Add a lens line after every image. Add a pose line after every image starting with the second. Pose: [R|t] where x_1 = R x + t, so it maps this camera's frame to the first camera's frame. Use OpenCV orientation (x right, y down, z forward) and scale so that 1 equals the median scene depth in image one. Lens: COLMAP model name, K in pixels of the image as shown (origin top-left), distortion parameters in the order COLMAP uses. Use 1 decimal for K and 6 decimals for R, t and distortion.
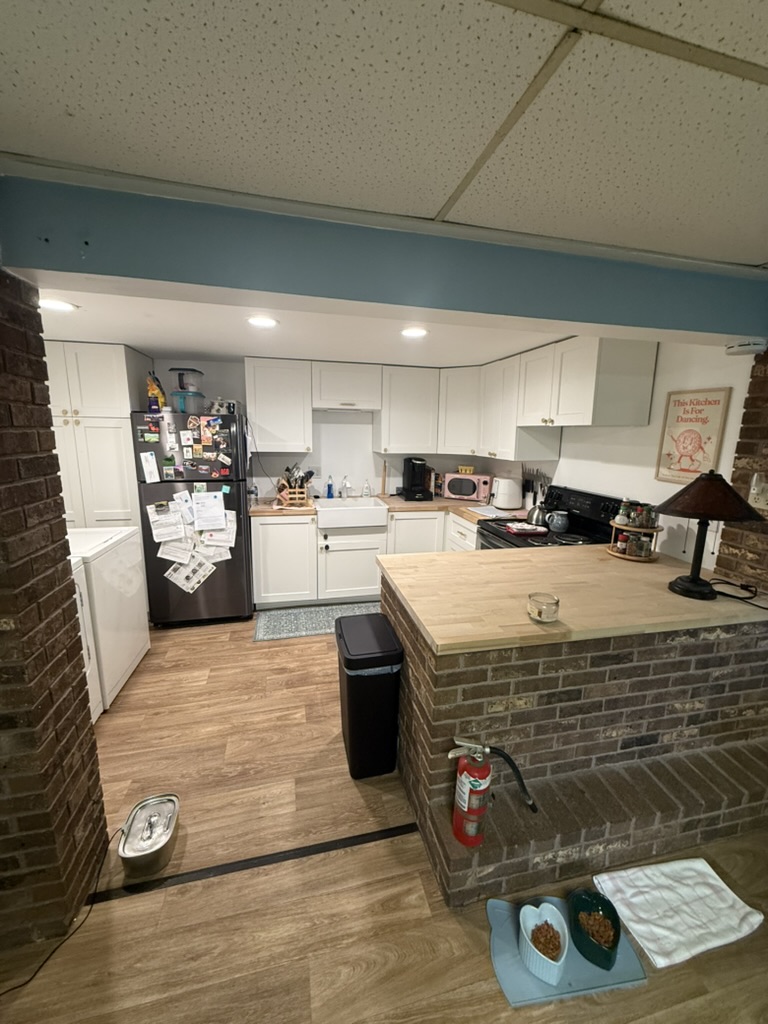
lens RADIAL K [[407.3, 0, 385.1], [0, 407.3, 508.6], [0, 0, 1]] dist [0.001128, 0.000009]
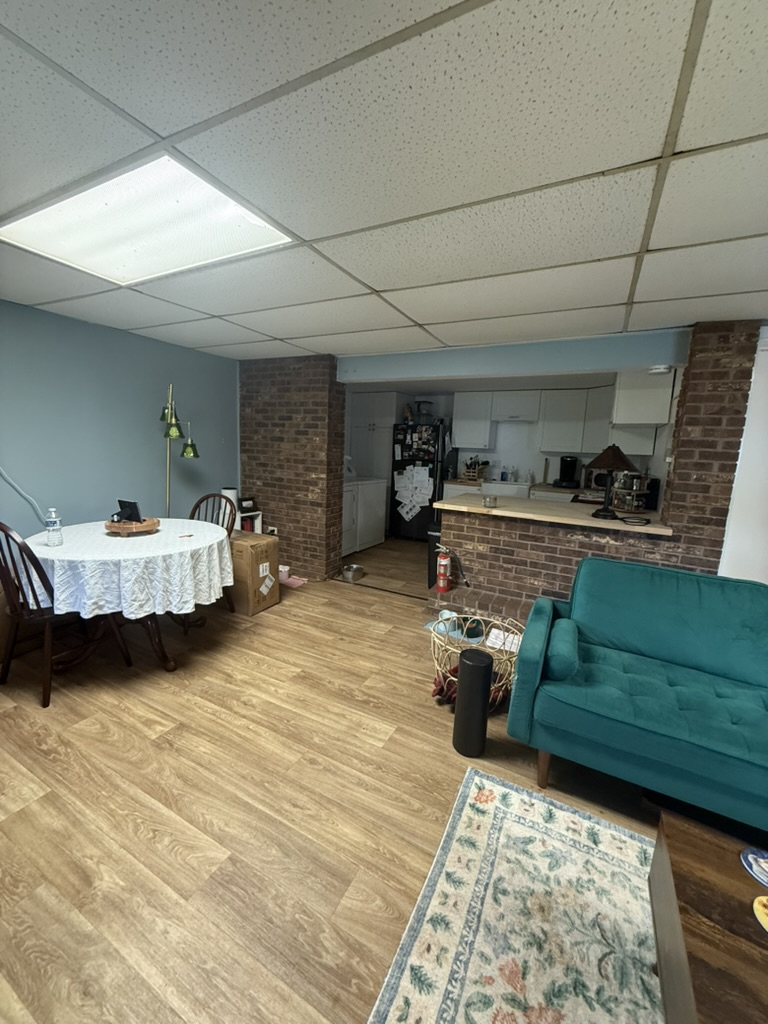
lens RADIAL K [[407.3, 0, 385.1], [0, 407.3, 508.6], [0, 0, 1]] dist [0.001128, 0.000009]
pose [[0.749589, 0.111120, -0.652509, 0.681128], [-0.147559, 0.989053, -0.001081, 0.177758], [0.645246, 0.097094, 0.757780, -0.497090]]
